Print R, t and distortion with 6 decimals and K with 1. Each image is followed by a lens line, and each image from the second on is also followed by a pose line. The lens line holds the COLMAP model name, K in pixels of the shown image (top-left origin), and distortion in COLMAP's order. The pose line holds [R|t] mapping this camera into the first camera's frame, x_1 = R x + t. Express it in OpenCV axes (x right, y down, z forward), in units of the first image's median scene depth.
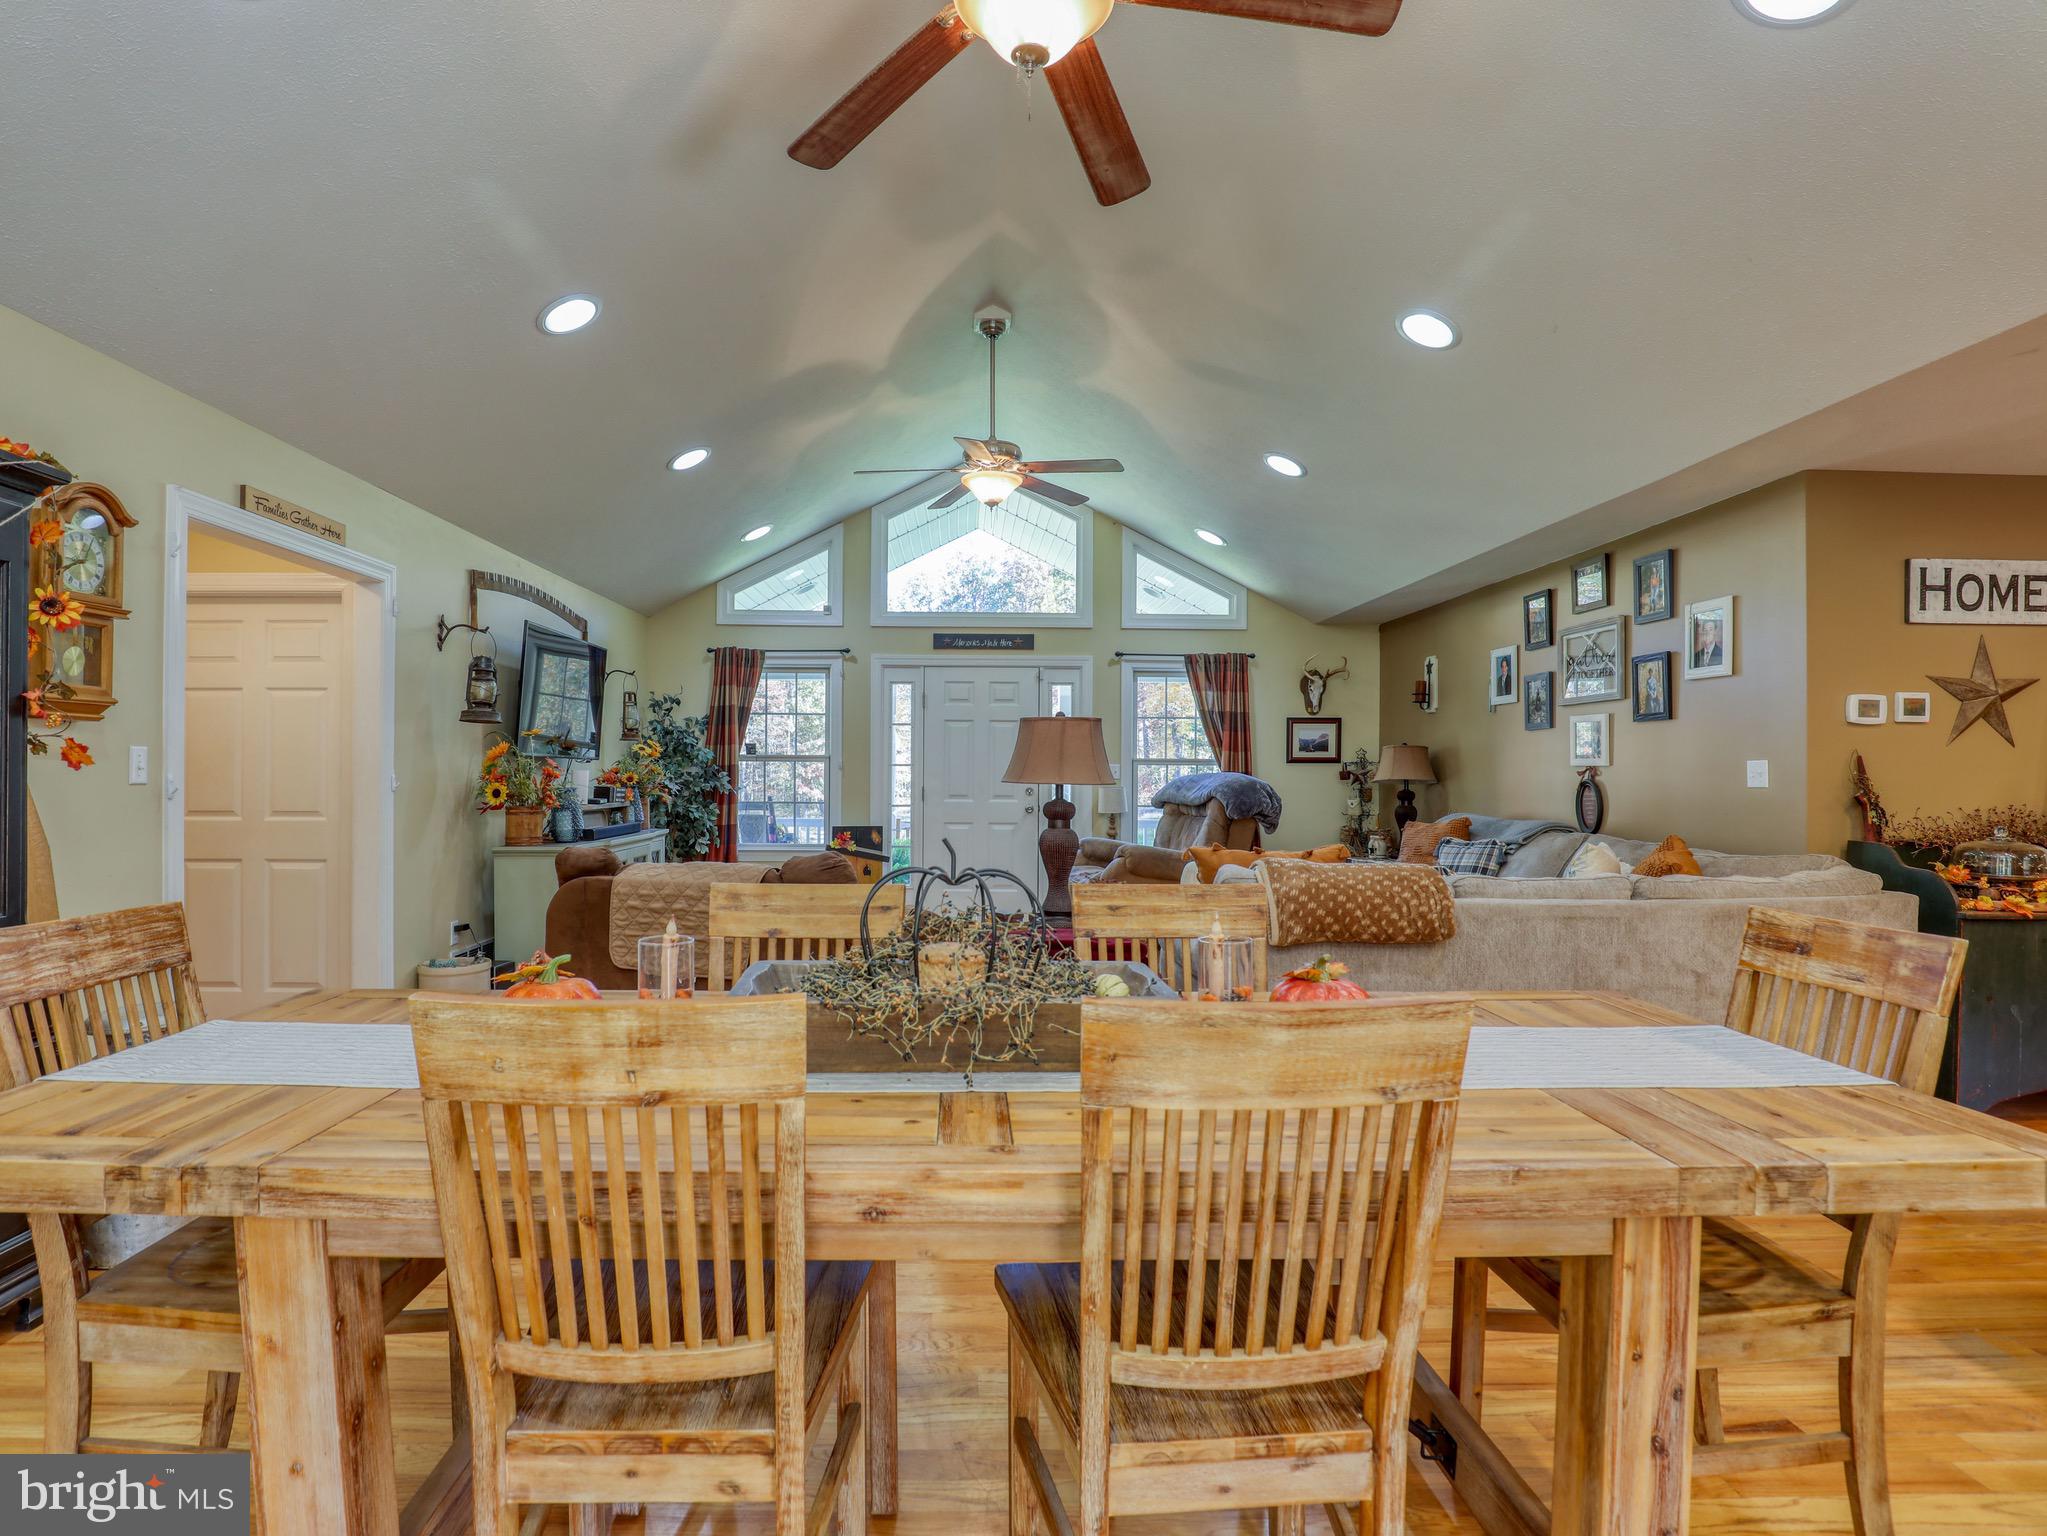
lens RADIAL K [[1062.8, 0, 1022.9], [0, 1062.8, 774.4], [0, 0, 1]] dist [-0.030579, 0.000819]
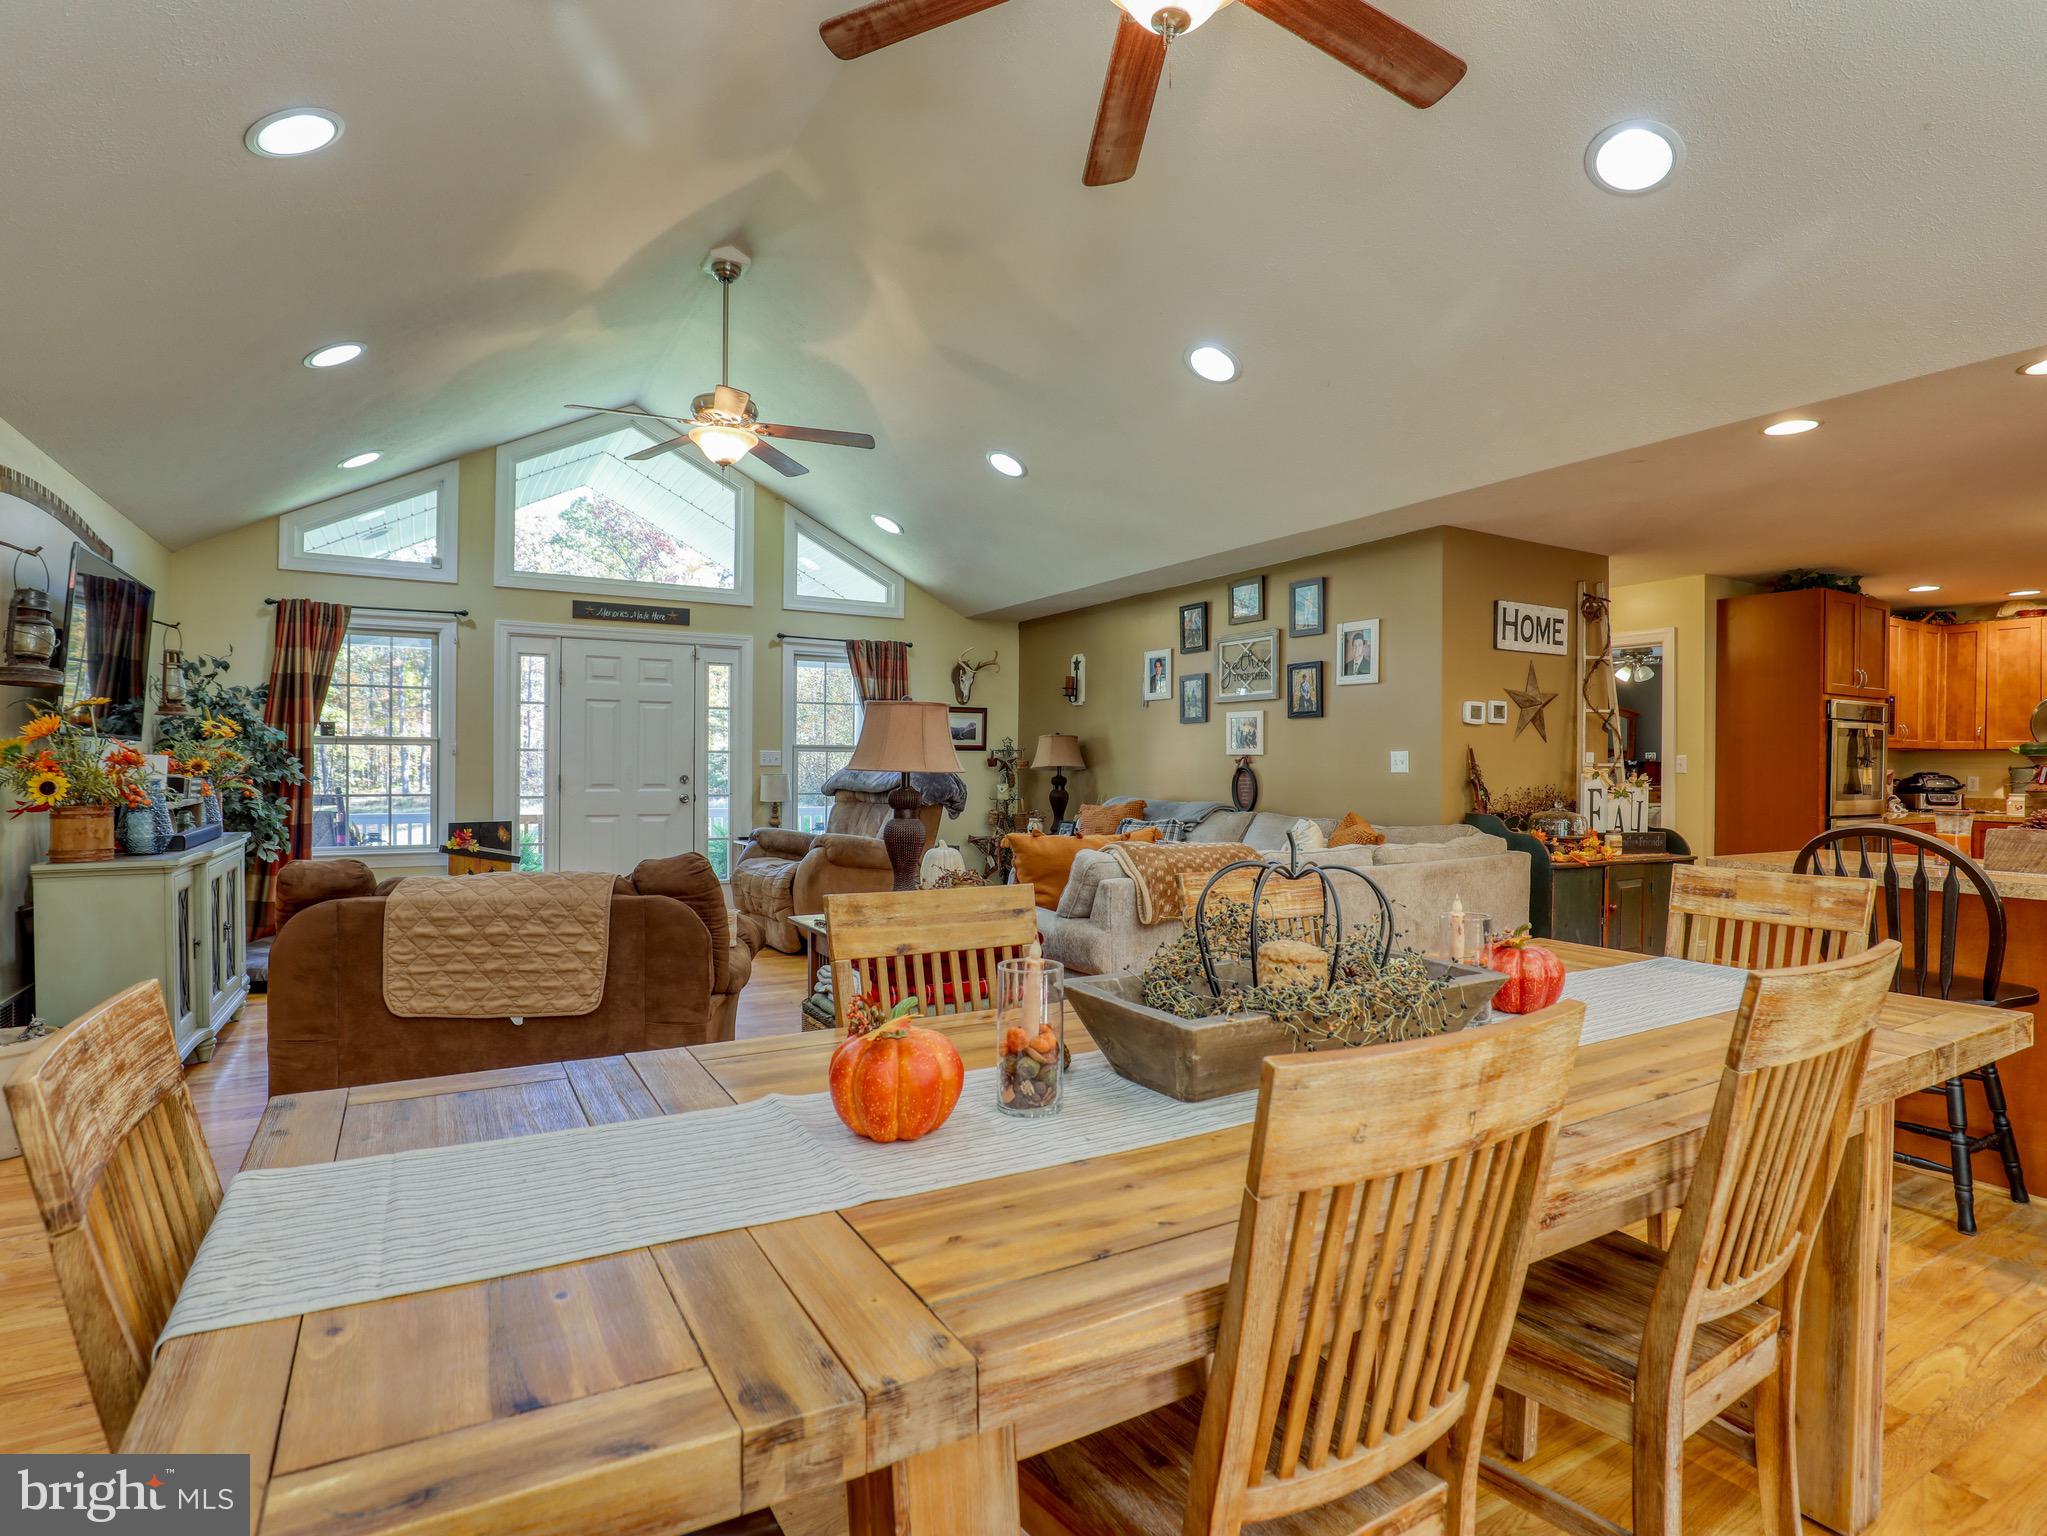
lens RADIAL K [[1043.7, 0, 1023.5], [0, 1043.7, 768.0], [0, 0, 1]] dist [-0.030466, 0.001453]
pose [[0.876786, -0.001656, 0.480877, -0.234024], [-0.001770, 0.999976, 0.006671, -0.000653], [-0.480877, -0.006701, 0.876763, 0.094546]]
